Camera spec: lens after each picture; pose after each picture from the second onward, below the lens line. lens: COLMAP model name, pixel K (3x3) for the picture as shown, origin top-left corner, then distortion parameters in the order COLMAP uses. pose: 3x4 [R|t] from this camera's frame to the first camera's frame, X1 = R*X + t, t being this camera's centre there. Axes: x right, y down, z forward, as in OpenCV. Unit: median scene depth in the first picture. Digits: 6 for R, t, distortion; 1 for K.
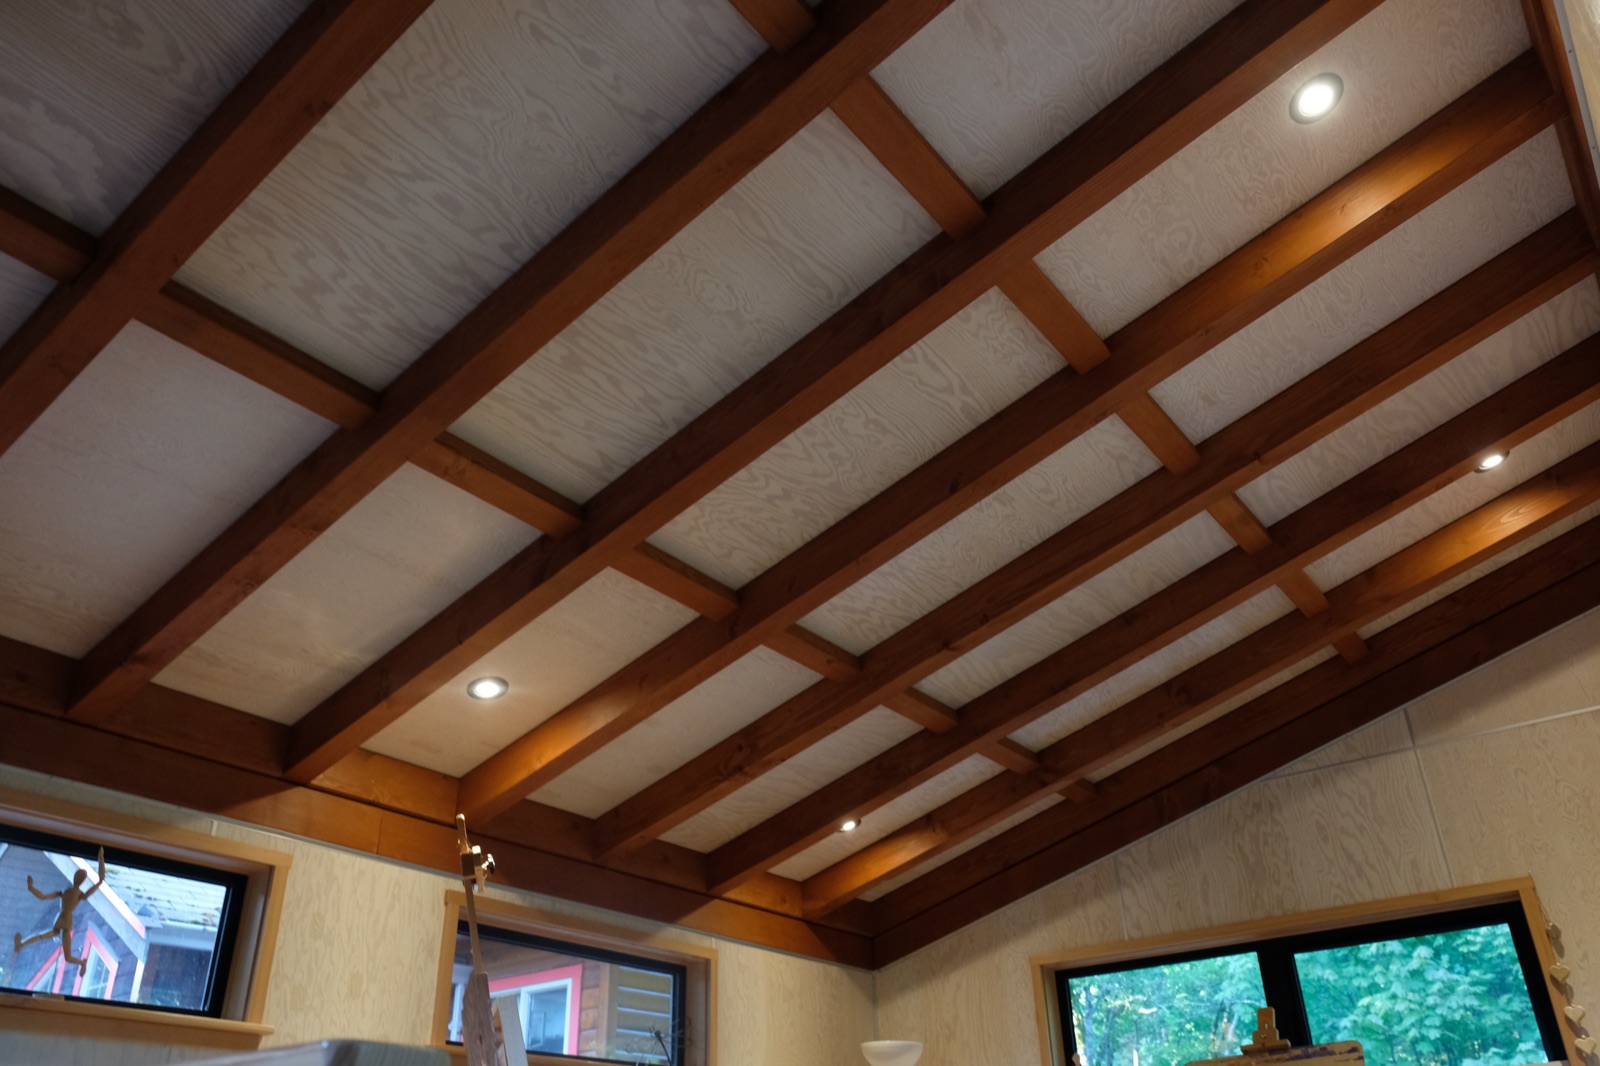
lens RADIAL K [[1239.7, 0, 800.0], [0, 1239.7, 533.0], [0, 0, 1]] dist [-0.028715, 0.015271]
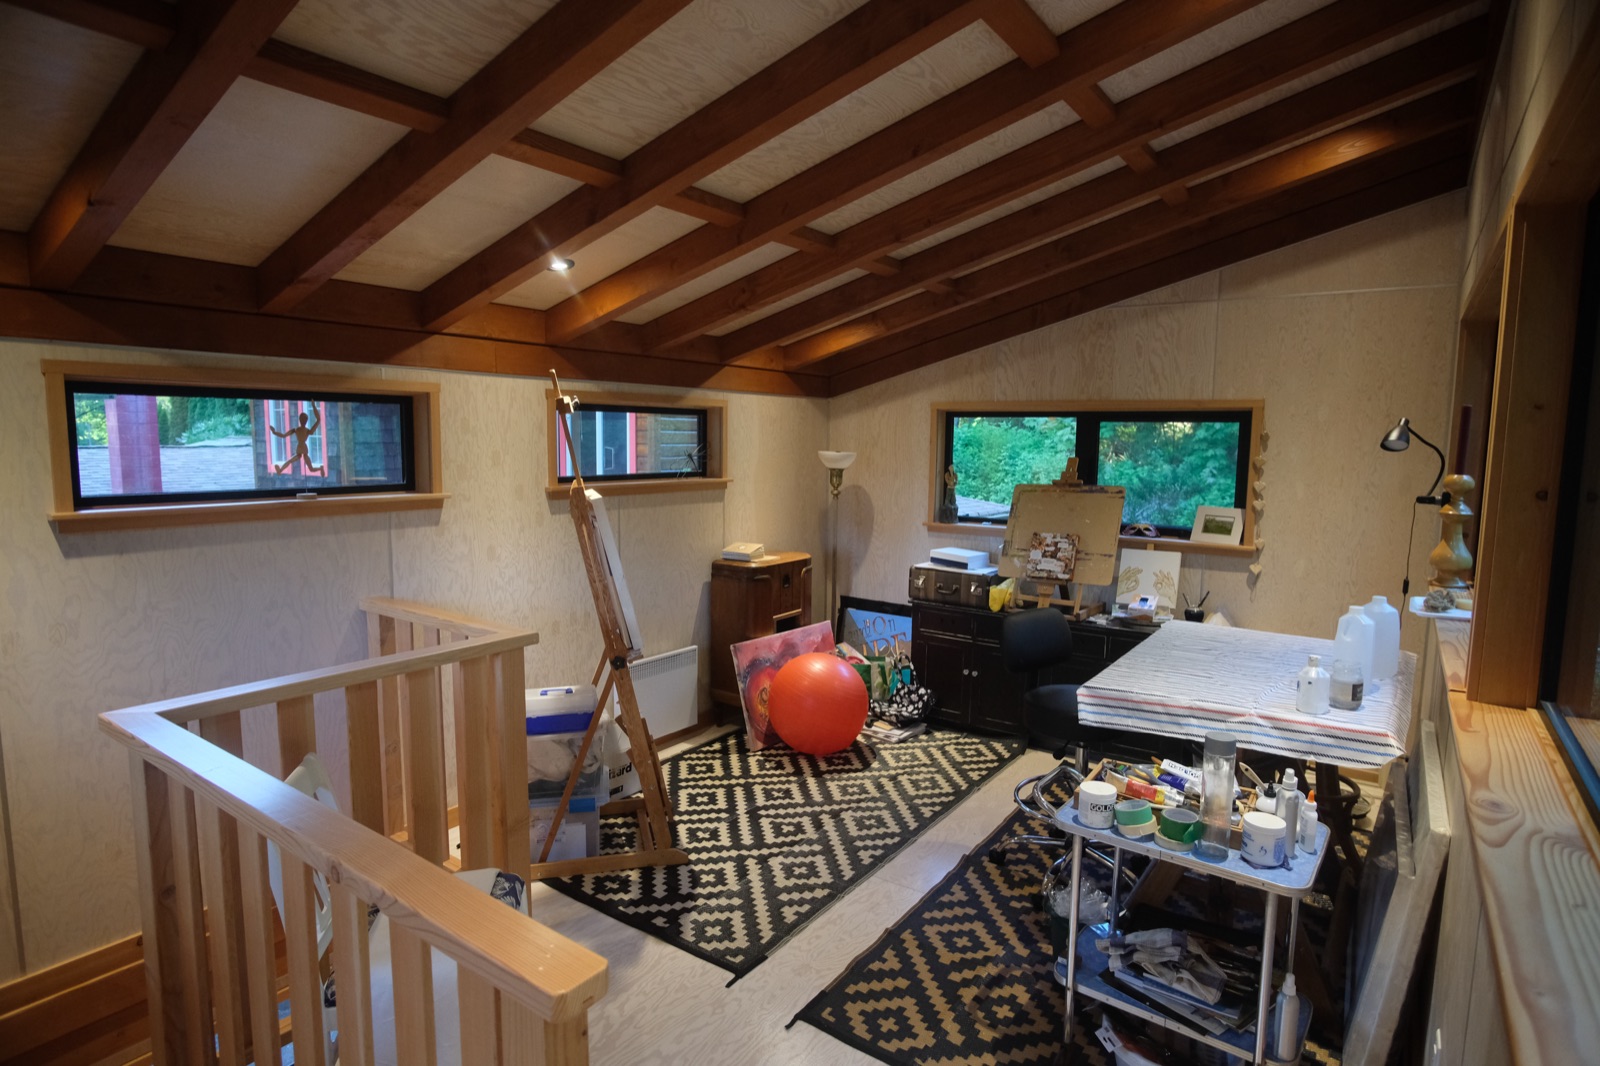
lens RADIAL K [[859.5, 0, 800.0], [0, 859.5, 533.0], [0, 0, 1]] dist [-0.025524, 0.001183]
pose [[0.998945, 0.033092, 0.031855, -0.007454], [-0.045481, 0.809582, 0.585243, -0.201847], [-0.006423, -0.586074, 0.810232, 0.060058]]
